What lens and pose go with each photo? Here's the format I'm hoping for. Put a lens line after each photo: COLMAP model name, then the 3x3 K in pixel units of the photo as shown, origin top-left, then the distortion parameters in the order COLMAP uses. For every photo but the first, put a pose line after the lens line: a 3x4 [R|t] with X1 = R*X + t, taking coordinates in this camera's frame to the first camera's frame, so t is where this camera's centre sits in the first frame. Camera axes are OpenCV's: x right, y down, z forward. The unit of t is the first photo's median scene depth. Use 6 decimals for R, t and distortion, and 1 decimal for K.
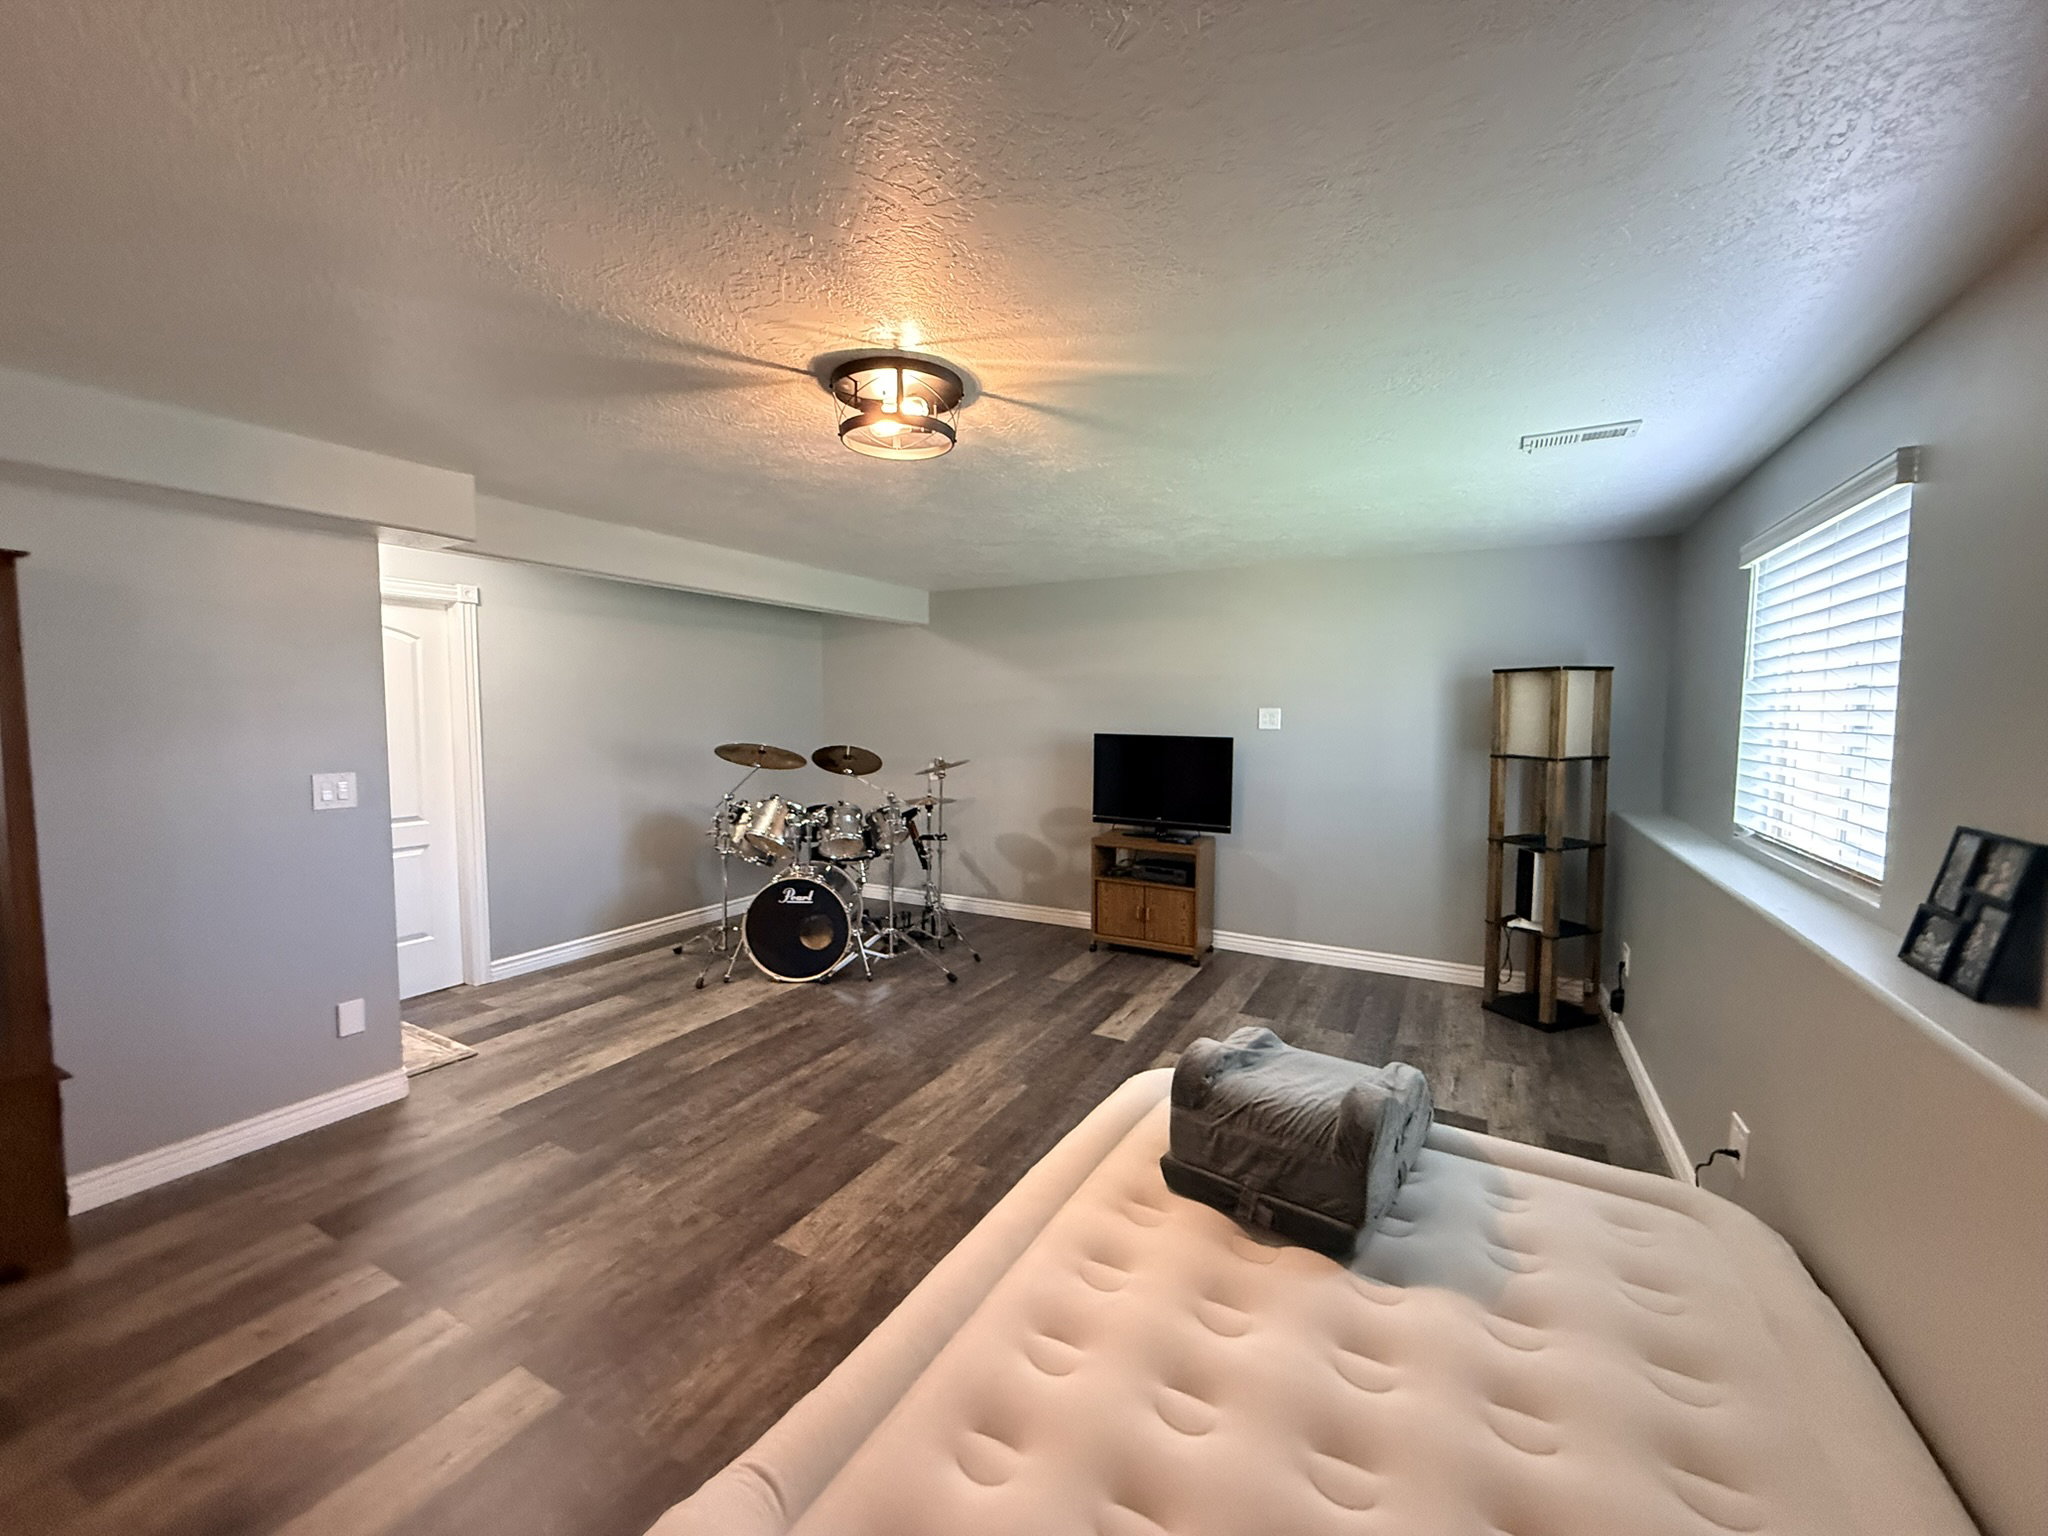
lens RADIAL K [[816.3, 0, 1022.1], [0, 816.3, 760.1], [0, 0, 1]] dist [-0.003183, 0.000387]
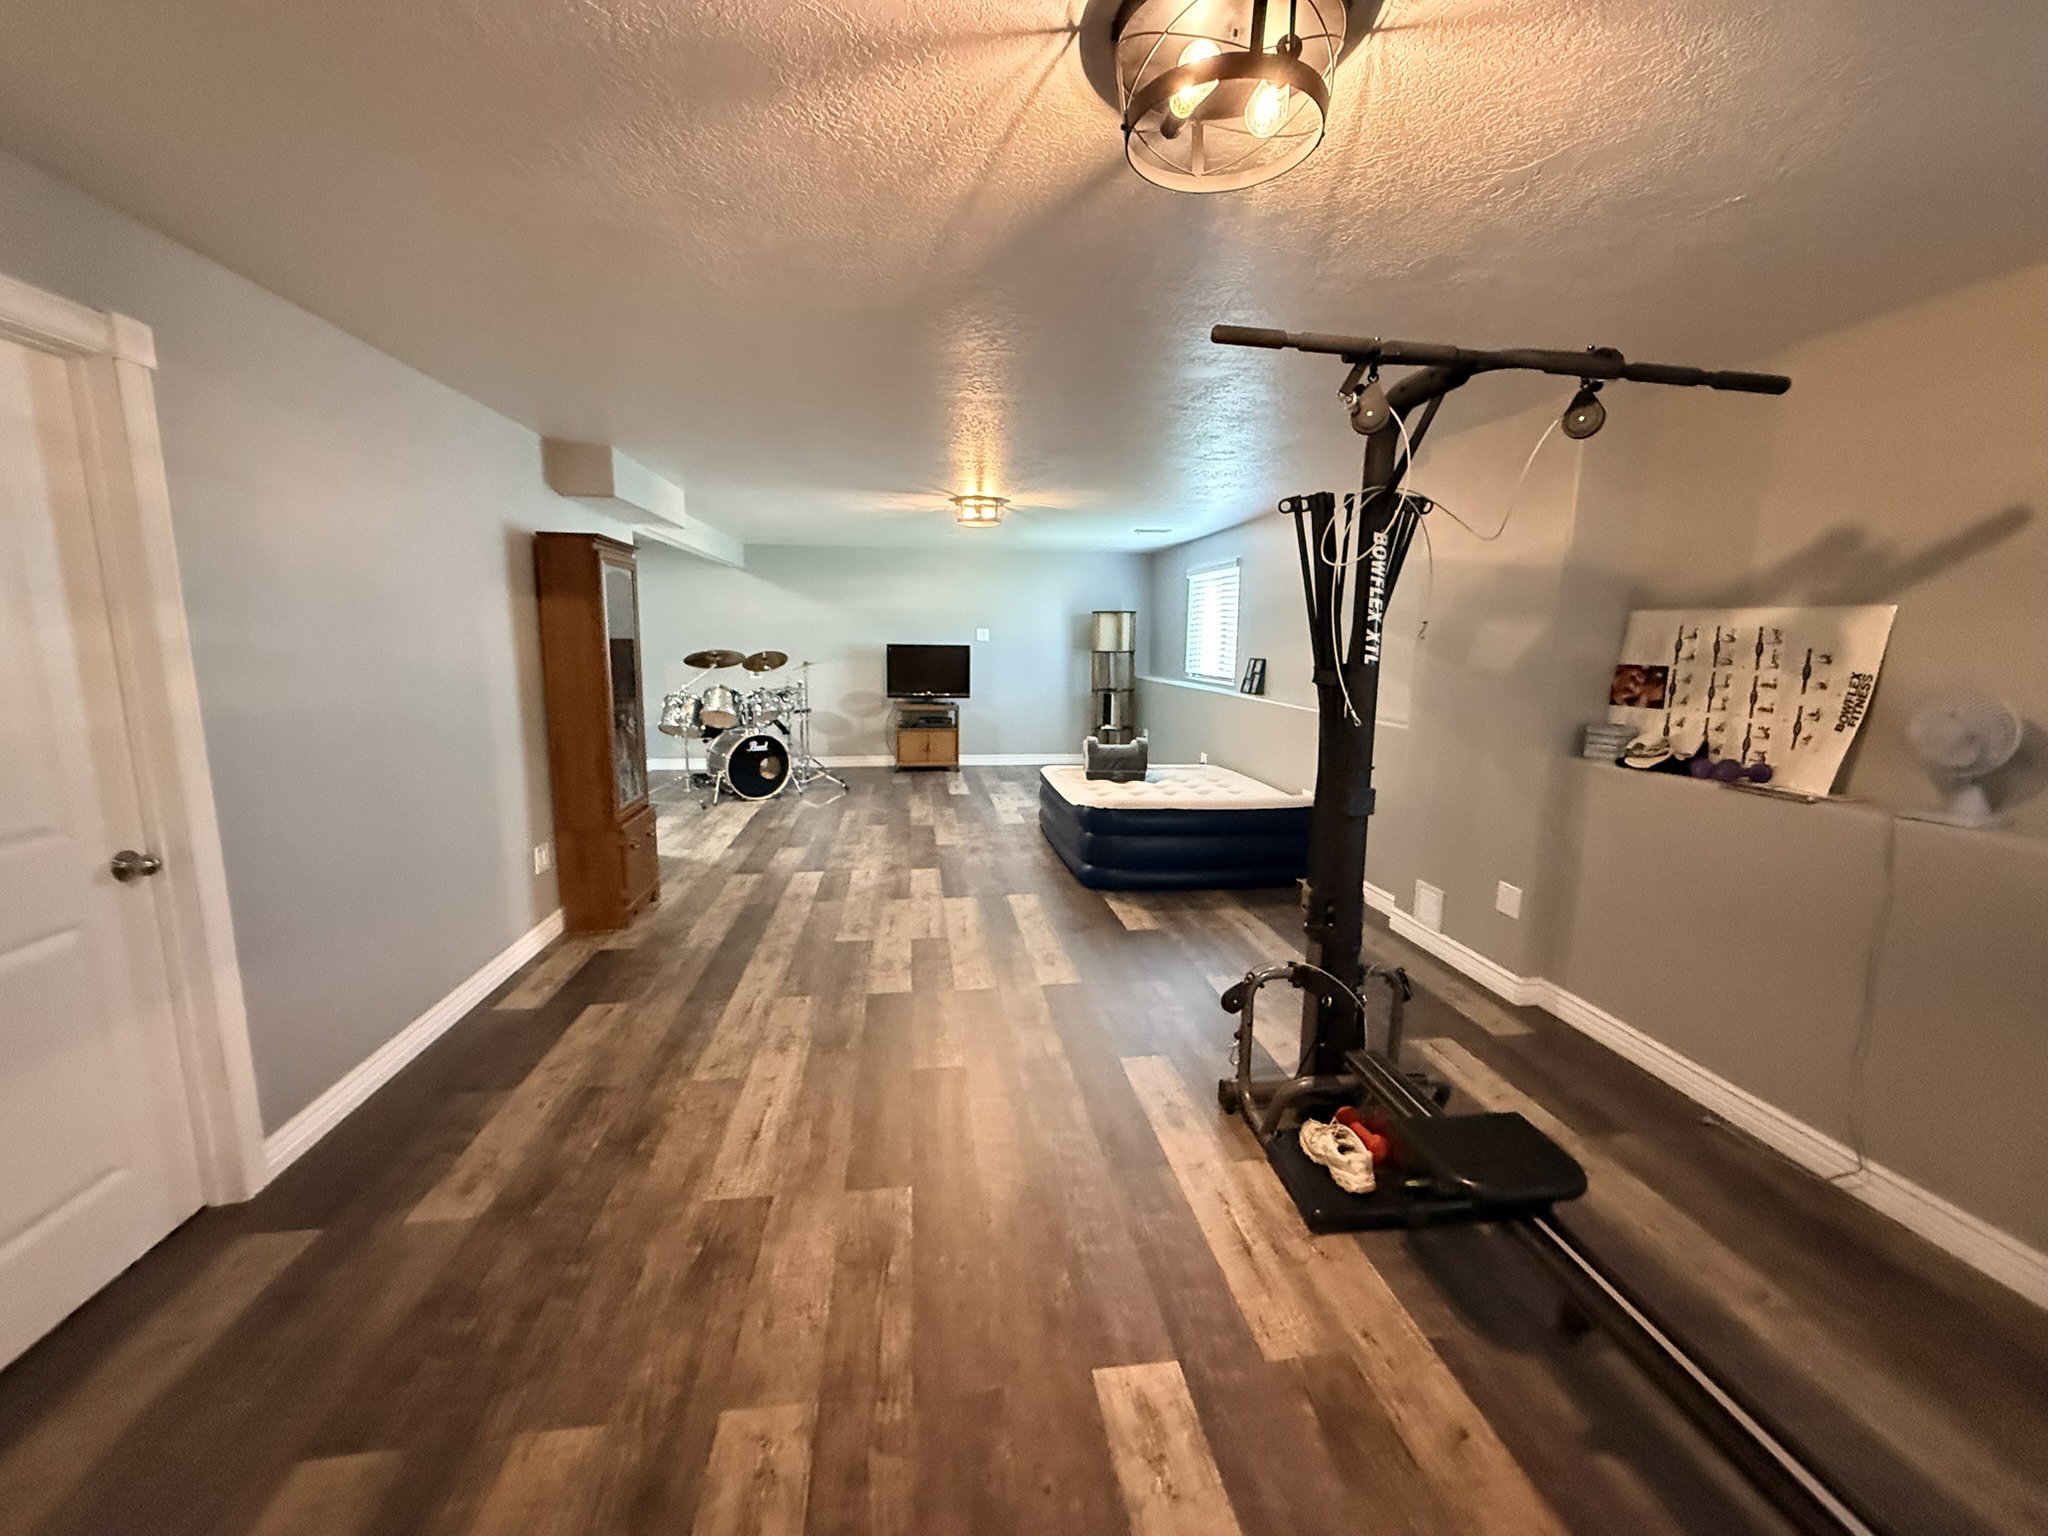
lens RADIAL K [[816.3, 0, 1025.5], [0, 816.3, 765.8], [0, 0, 1]] dist [-0.003183, 0.000387]
pose [[0.803146, -0.094304, 0.588272, -0.797910], [0.033452, 0.992974, 0.113509, 0.040718], [-0.594843, -0.071486, 0.800657, -0.594215]]
